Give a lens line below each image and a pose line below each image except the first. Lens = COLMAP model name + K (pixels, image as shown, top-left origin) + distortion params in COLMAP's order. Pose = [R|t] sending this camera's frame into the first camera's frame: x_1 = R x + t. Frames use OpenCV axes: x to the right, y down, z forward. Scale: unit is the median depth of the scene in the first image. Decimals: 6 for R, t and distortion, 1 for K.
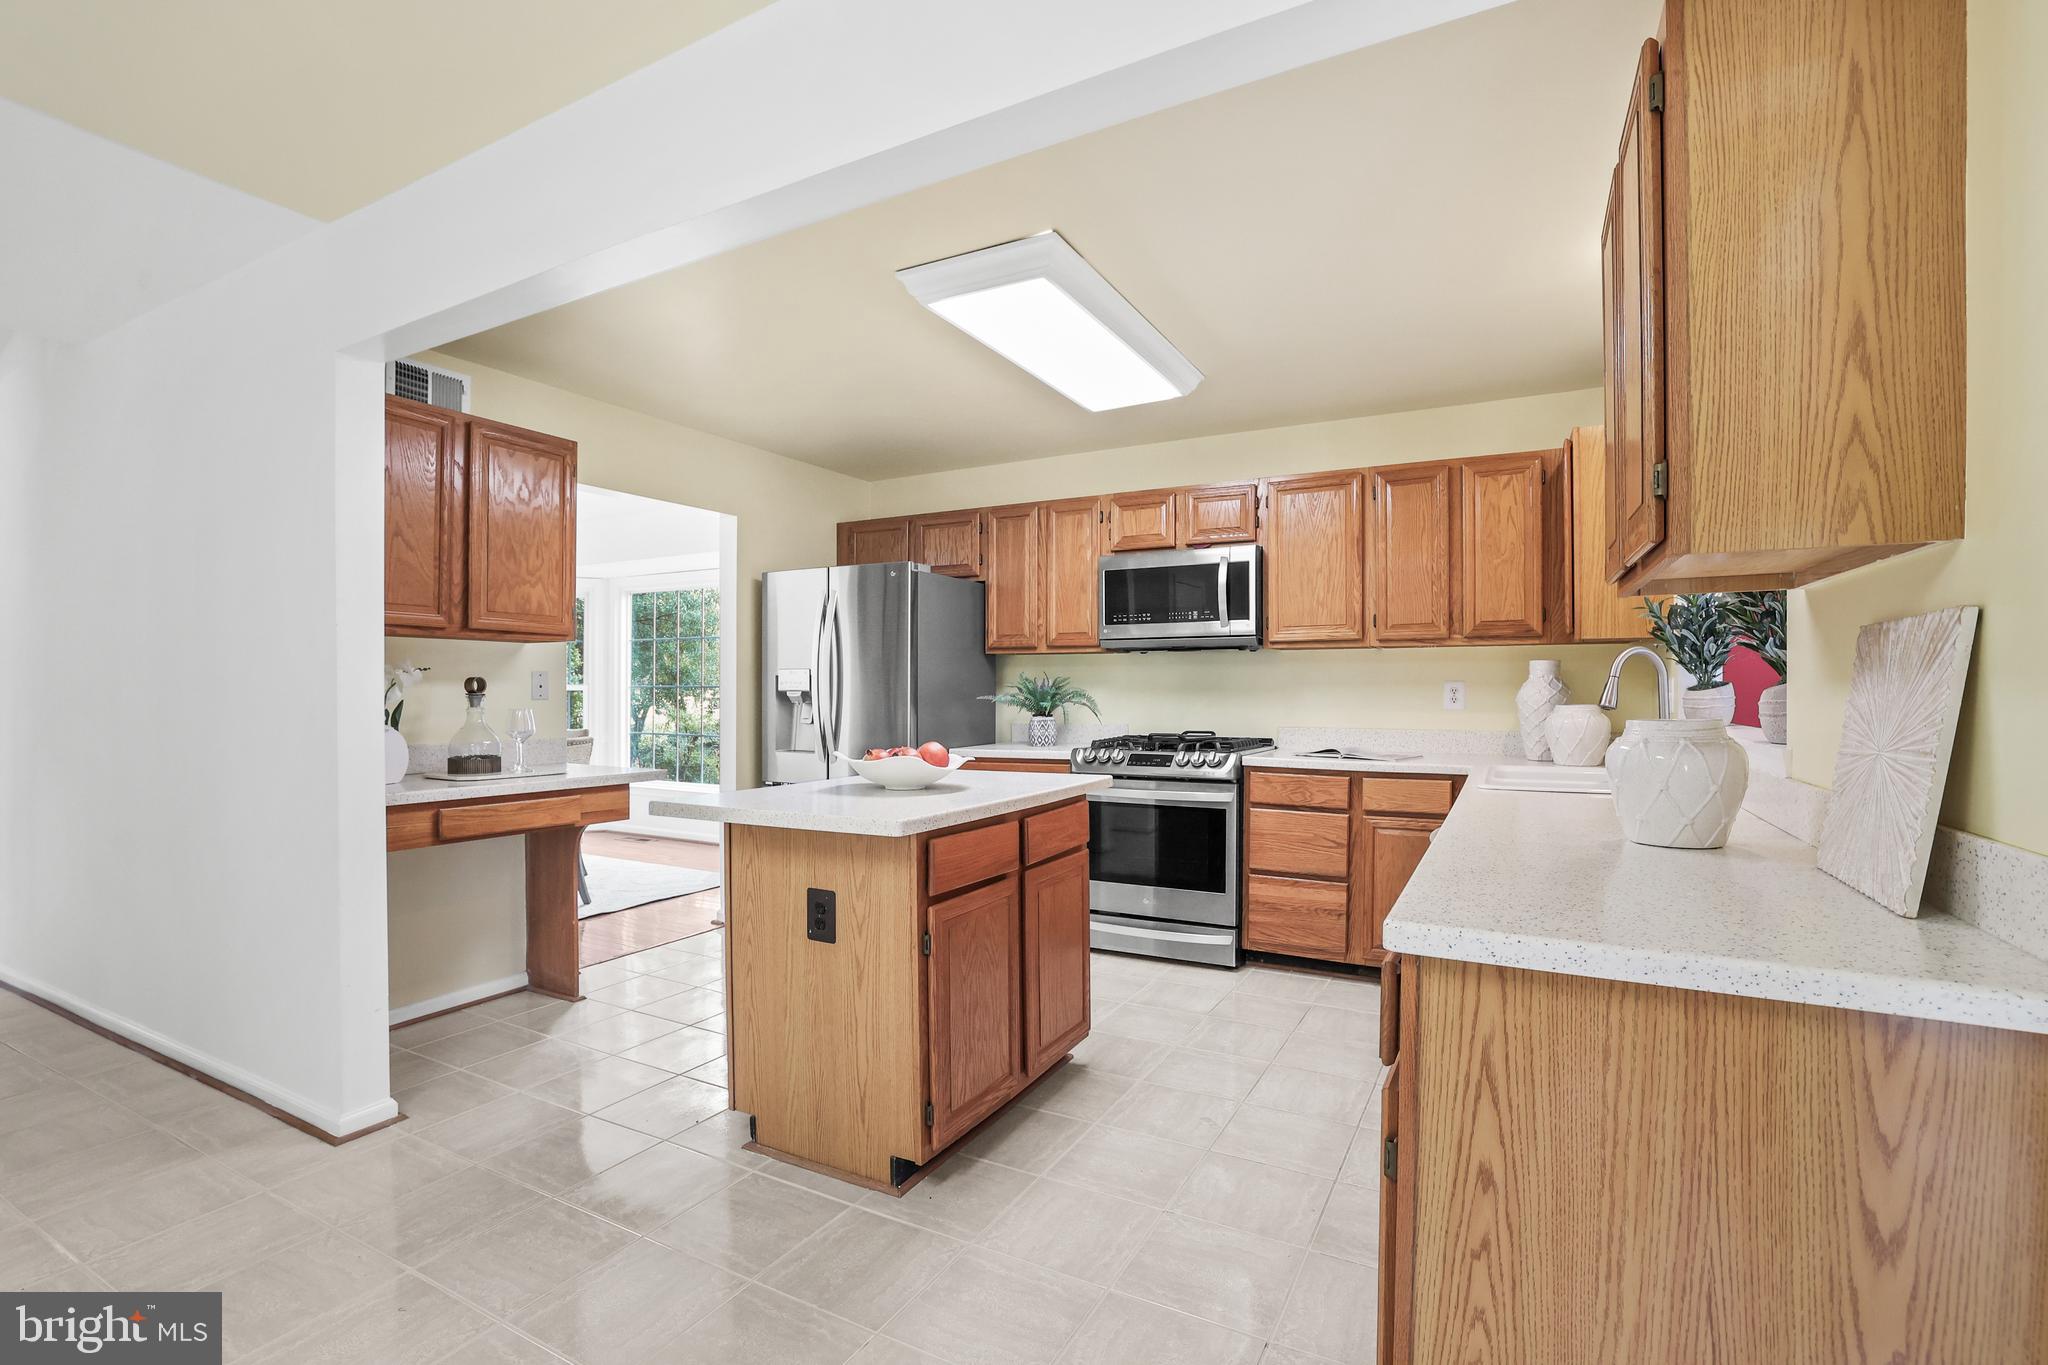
lens RADIAL K [[936.9, 0, 1027.4], [0, 936.9, 693.4], [0, 0, 1]] dist [-0.051843, 0.000020]
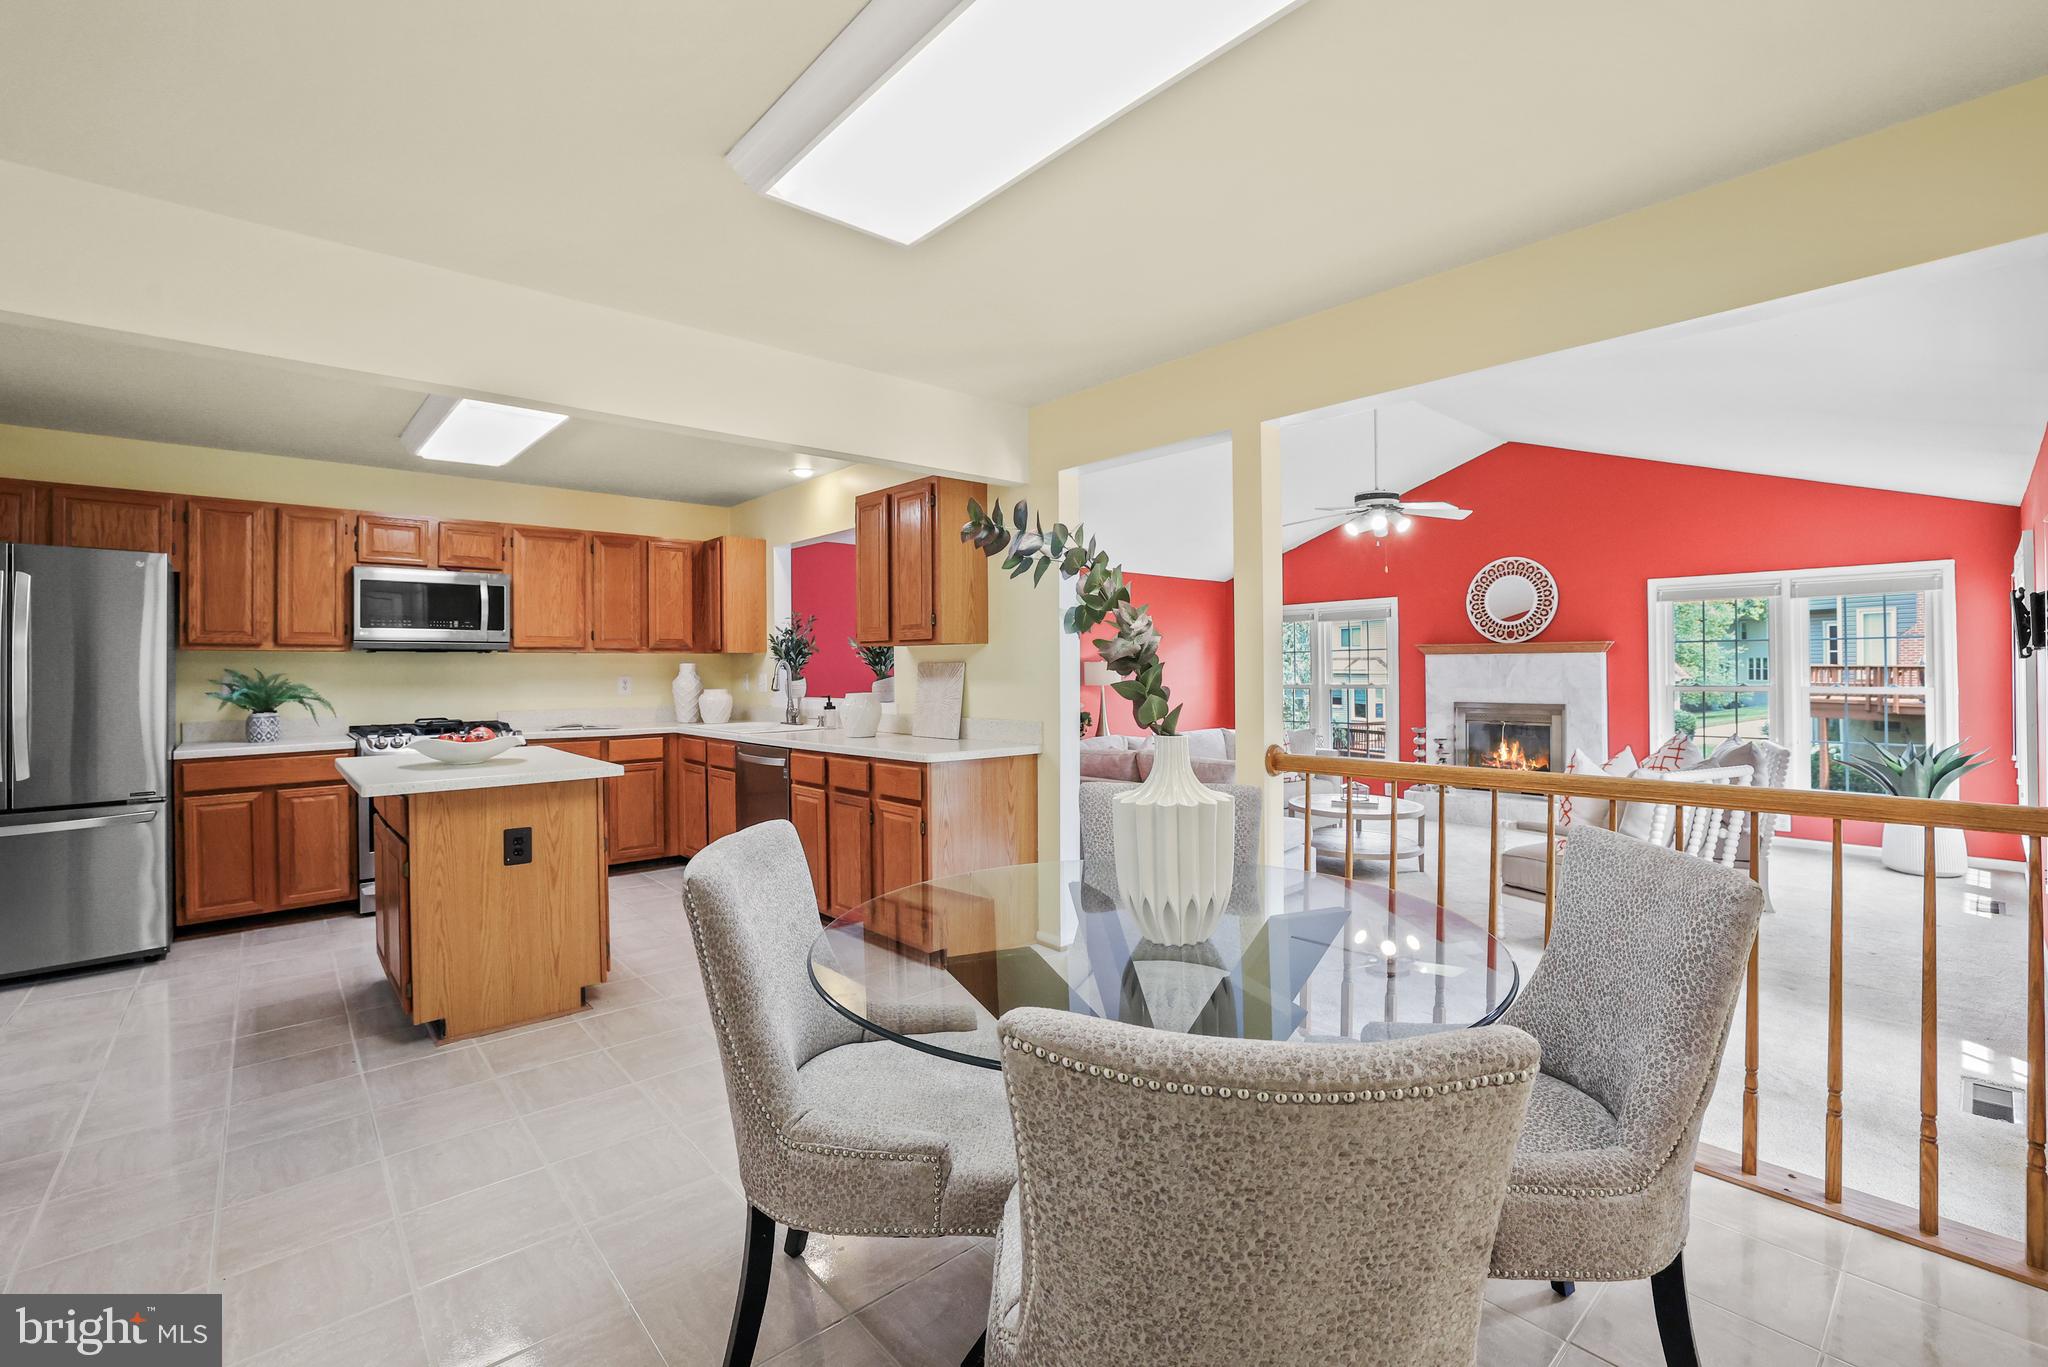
lens RADIAL K [[891.4, 0, 1017.1], [0, 891.4, 664.1], [0, 0, 1]] dist [-0.046452, 0.017573]
pose [[0.346535, 0.003230, 0.938031, -0.688410], [0.009647, 0.999929, -0.007006, -0.015901], [-0.937987, 0.011477, 0.346480, -0.115698]]
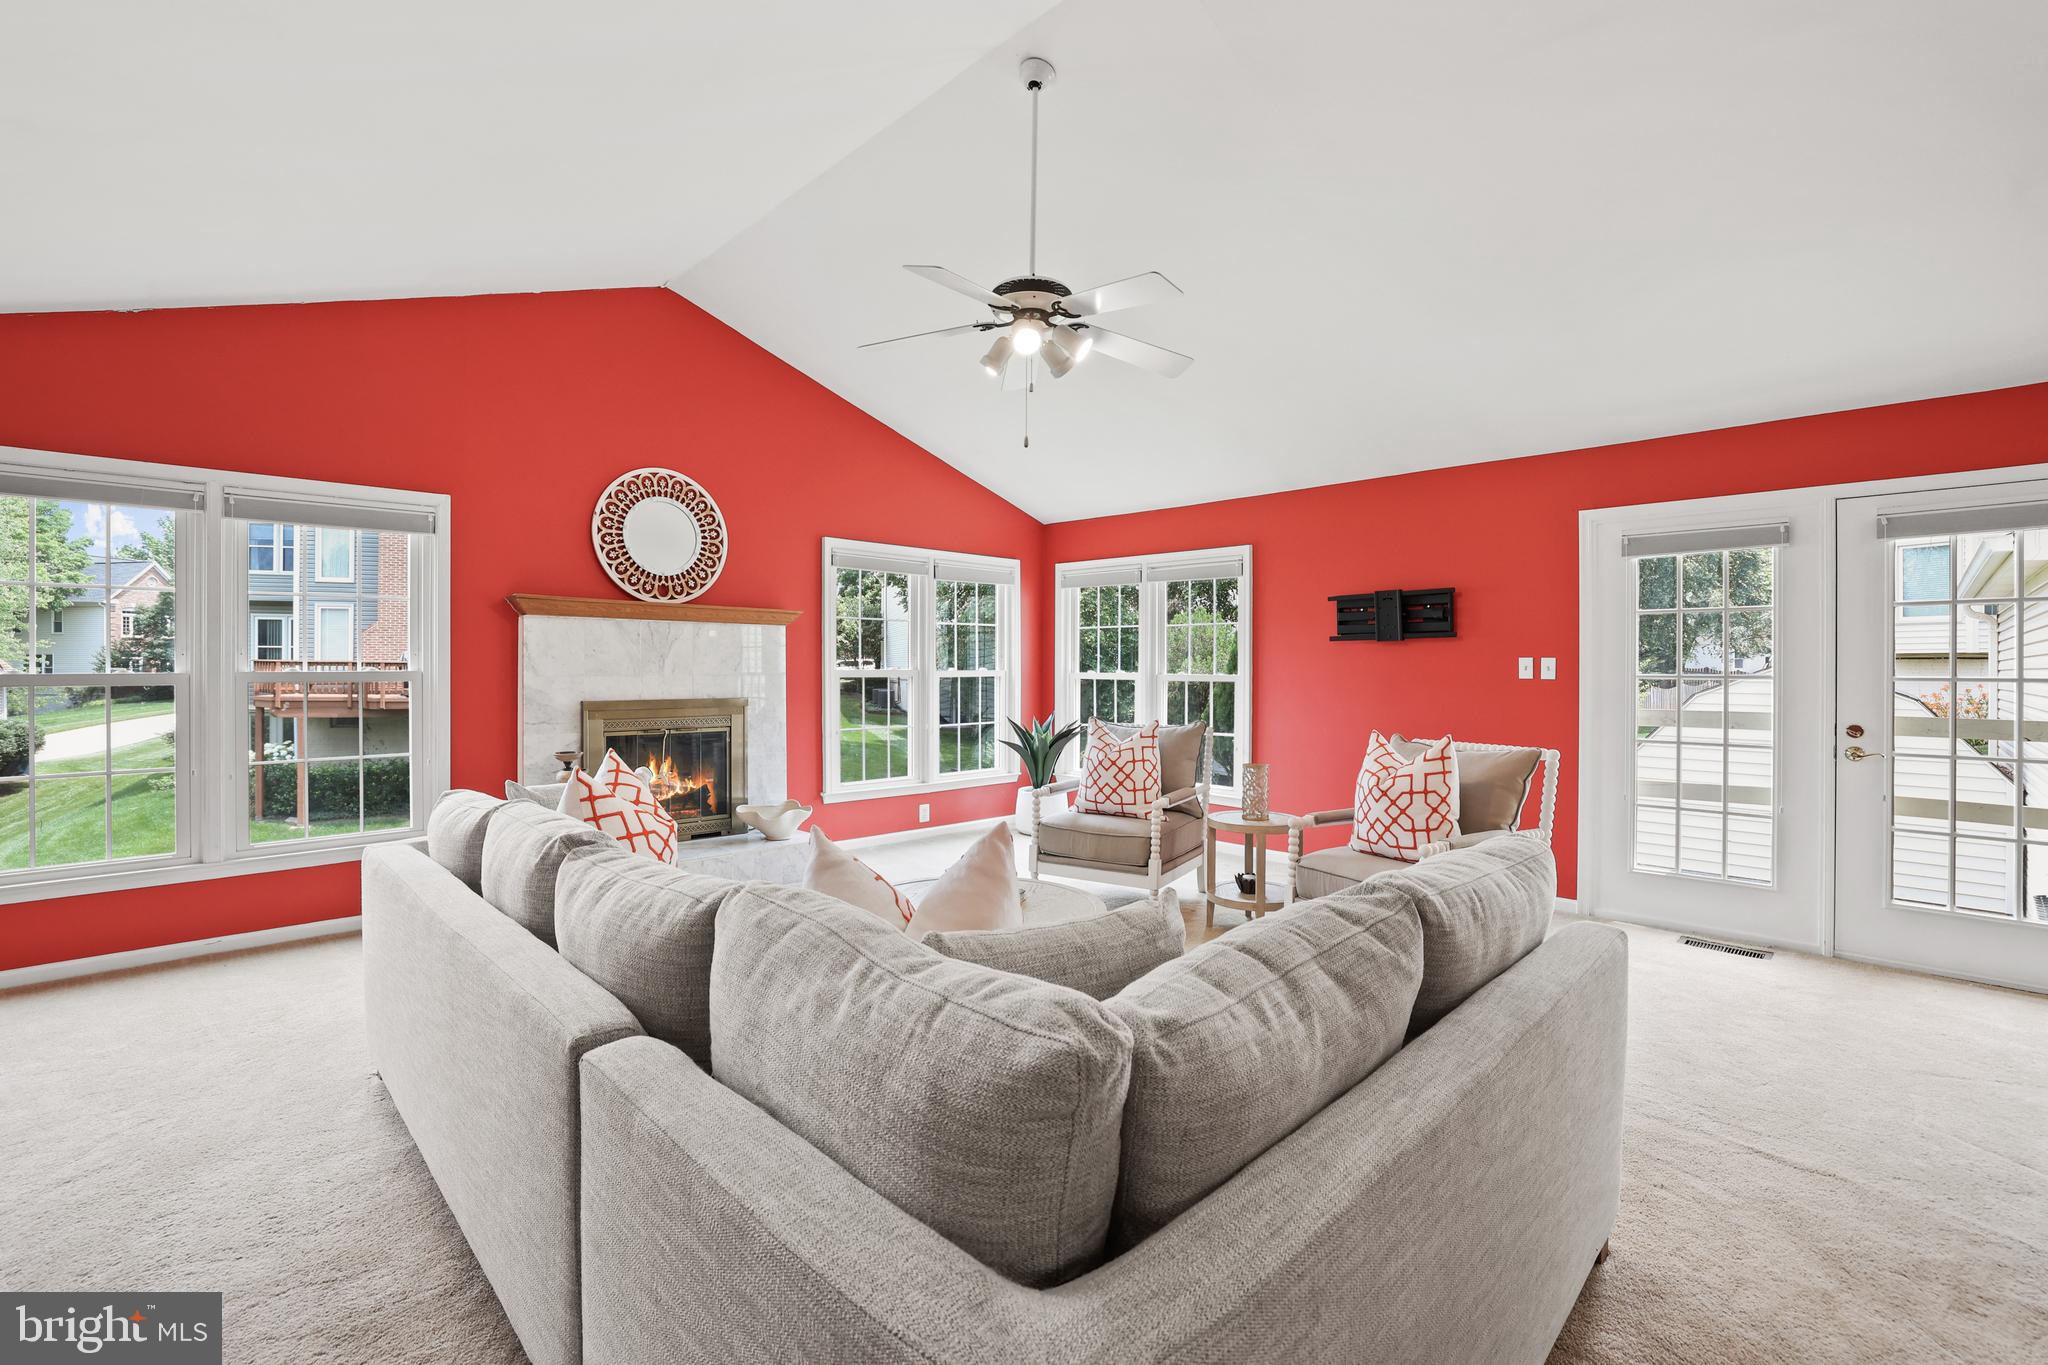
lens RADIAL K [[891.4, 0, 1017.1], [0, 891.4, 663.1], [0, 0, 1]] dist [-0.046452, 0.017573]
pose [[-0.954297, -0.001884, 0.298855, 0.699458], [-0.002852, 0.999992, -0.002805, 0.018890], [-0.298847, -0.003529, -0.954294, 0.573175]]
